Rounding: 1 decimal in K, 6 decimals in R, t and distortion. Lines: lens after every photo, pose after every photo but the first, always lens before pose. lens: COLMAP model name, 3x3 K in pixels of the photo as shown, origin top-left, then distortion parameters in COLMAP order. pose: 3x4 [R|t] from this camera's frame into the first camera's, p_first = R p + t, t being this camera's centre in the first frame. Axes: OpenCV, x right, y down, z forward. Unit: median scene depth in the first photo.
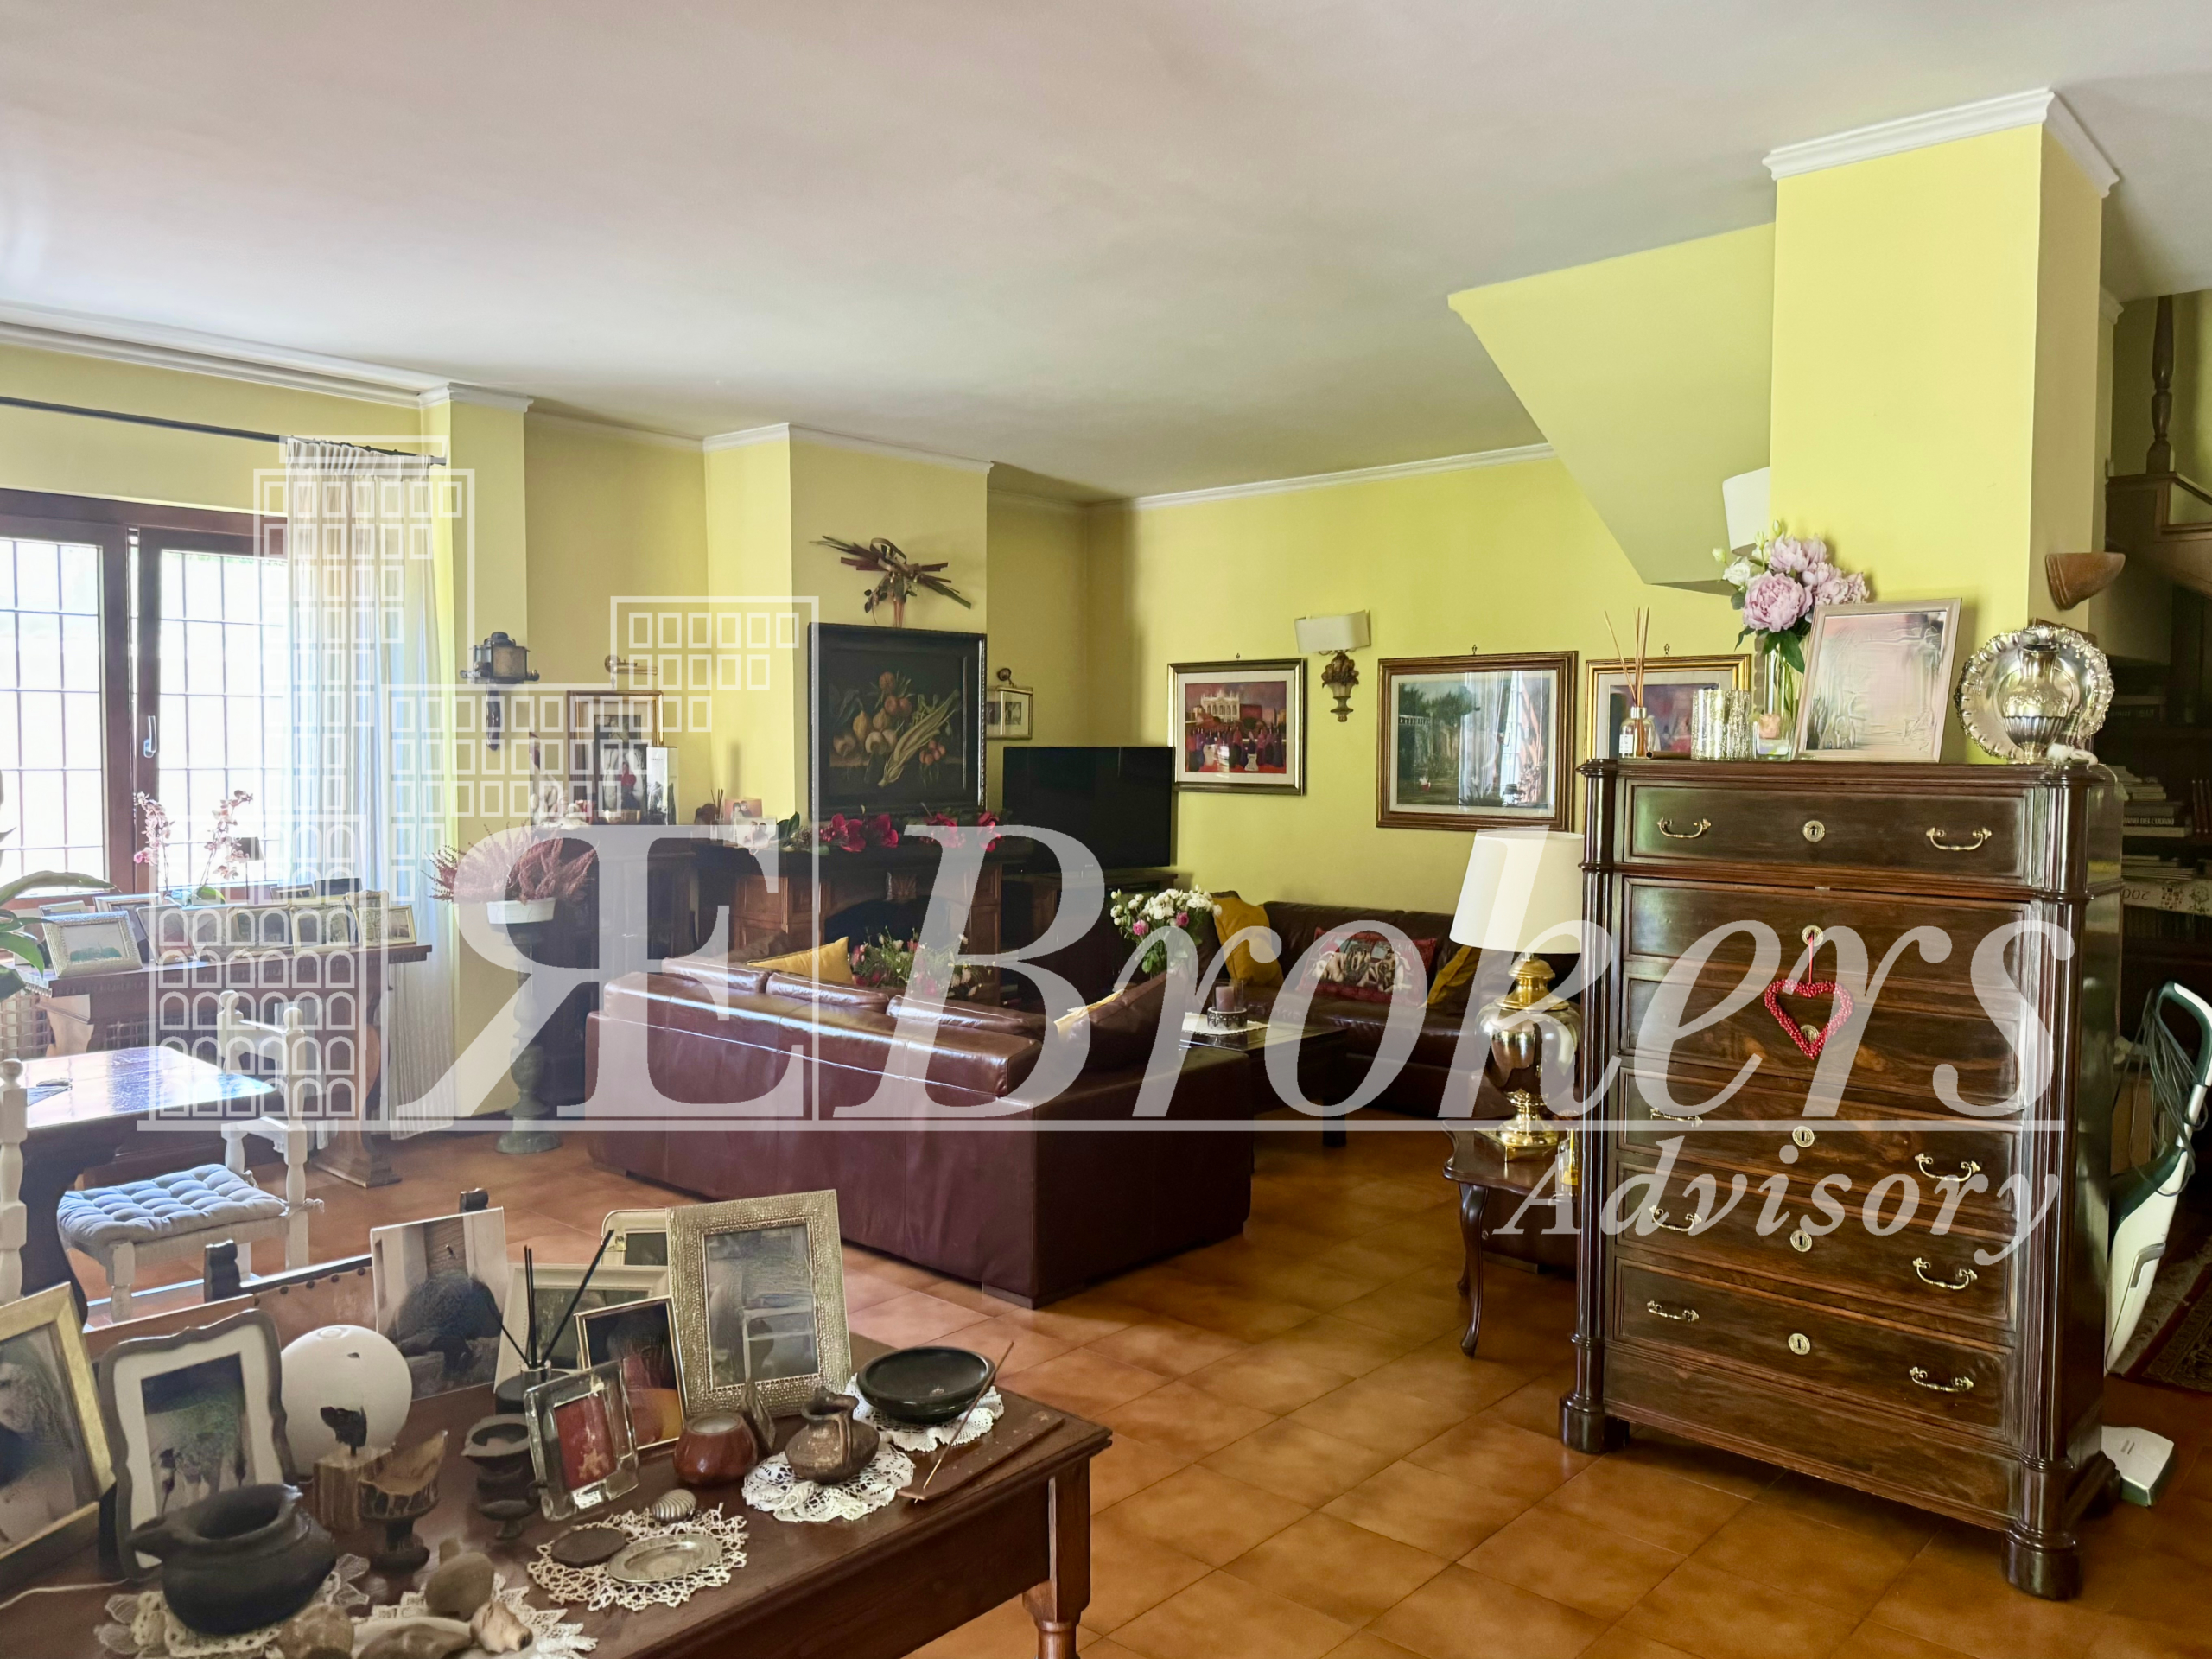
lens RADIAL K [[1528.0, 0, 1106.0], [0, 1528.0, 829.5], [0, 0, 1]] dist [0.133122, -0.144334]
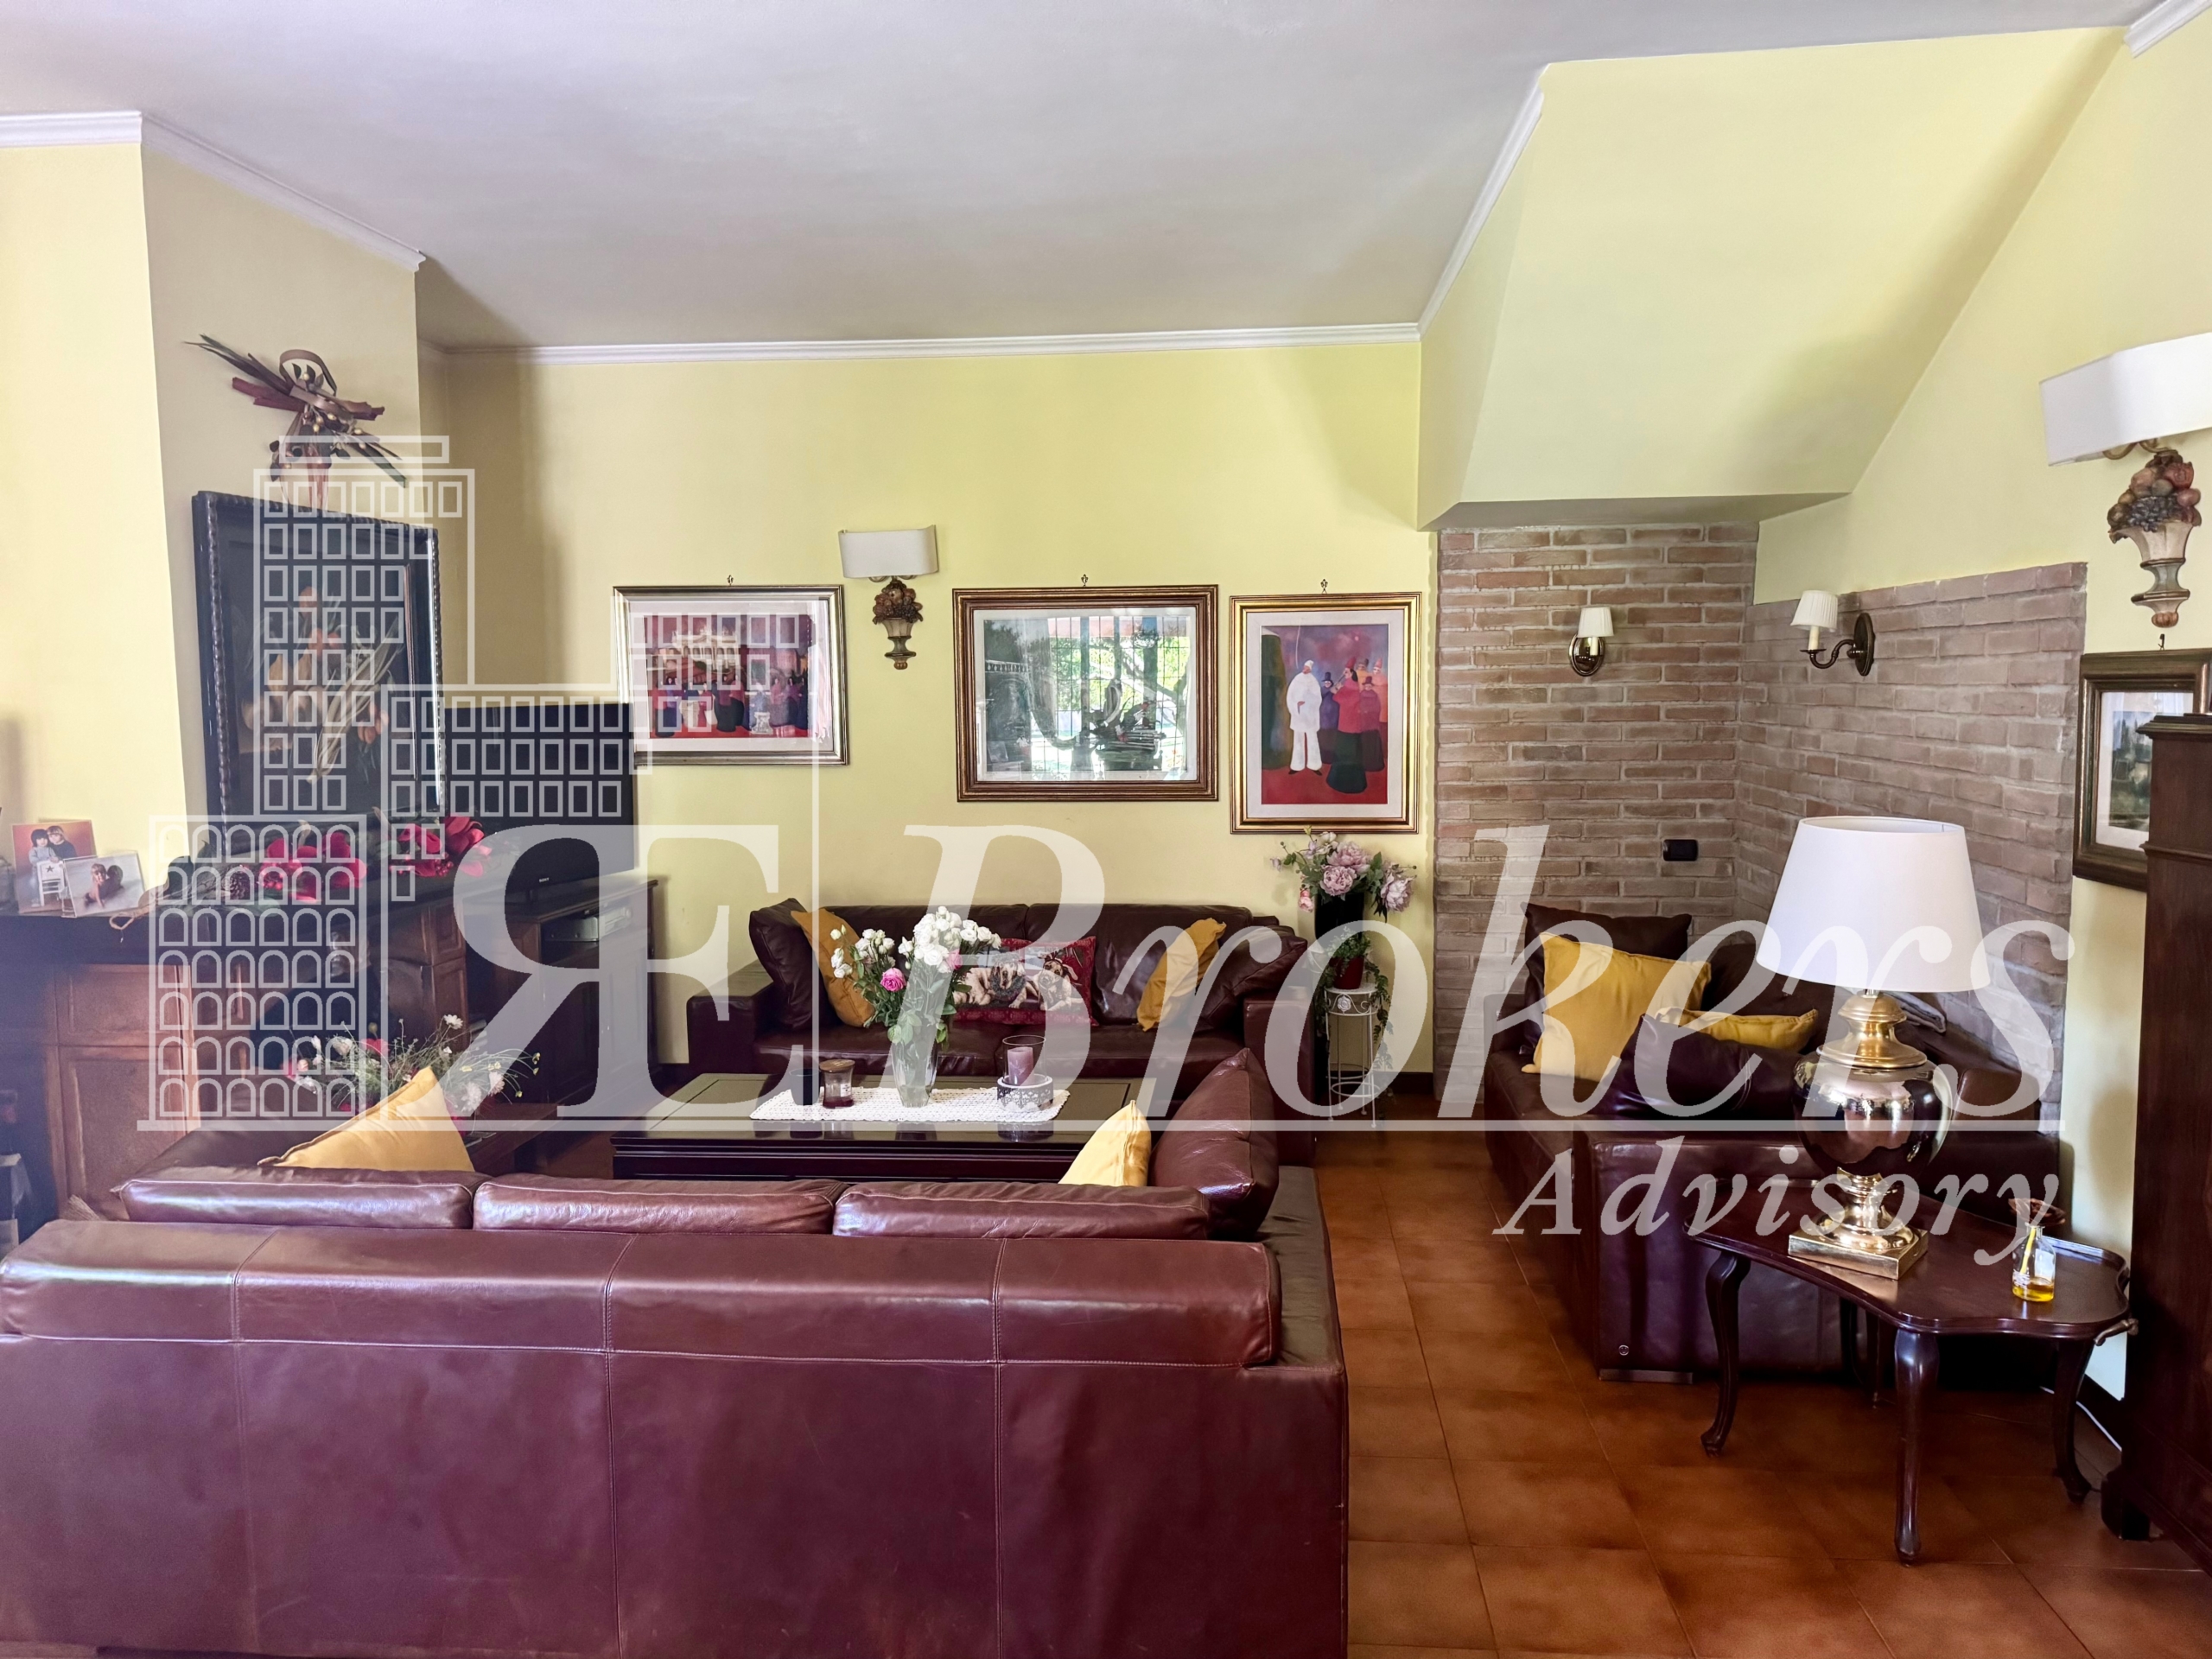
lens RADIAL K [[1528.0, 0, 1106.0], [0, 1528.0, 829.5], [0, 0, 1]] dist [0.133122, -0.144334]
pose [[0.819034, -0.068197, 0.569678, -0.241702], [0.046629, 0.997538, 0.052377, -0.028242], [-0.571848, -0.016335, 0.820197, 0.340921]]
